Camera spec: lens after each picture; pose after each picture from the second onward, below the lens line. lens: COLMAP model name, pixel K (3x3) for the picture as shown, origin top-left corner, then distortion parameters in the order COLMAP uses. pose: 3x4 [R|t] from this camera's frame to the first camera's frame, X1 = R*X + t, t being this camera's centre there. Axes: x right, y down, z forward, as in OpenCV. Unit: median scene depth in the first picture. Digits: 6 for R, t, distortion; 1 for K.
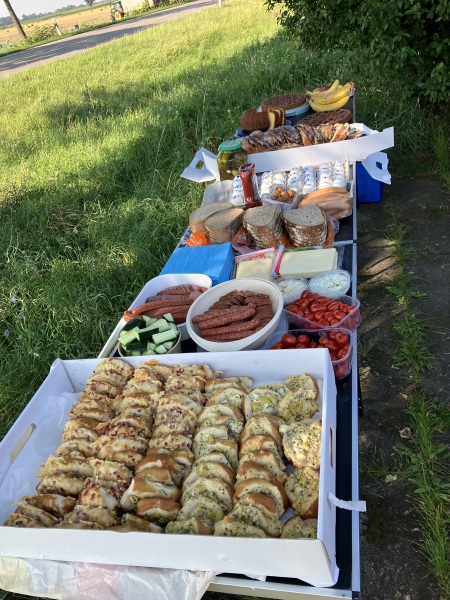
lens RADIAL K [[493.5, 0, 225.0], [0, 493.5, 300.0], [0, 0, 1]] dist [0.011919, 0.001072]
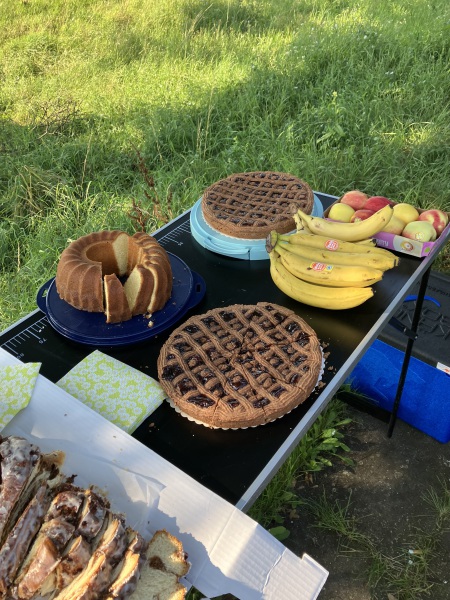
lens RADIAL K [[481.8, 0, 225.0], [0, 481.8, 300.0], [0, 0, 1]] dist [0.012660, -0.015914]
pose [[0.895292, 0.376442, -0.238210, 0.335962], [-0.325225, 0.917744, 0.227978, -0.620325], [0.304436, -0.126635, 0.944077, 0.911730]]
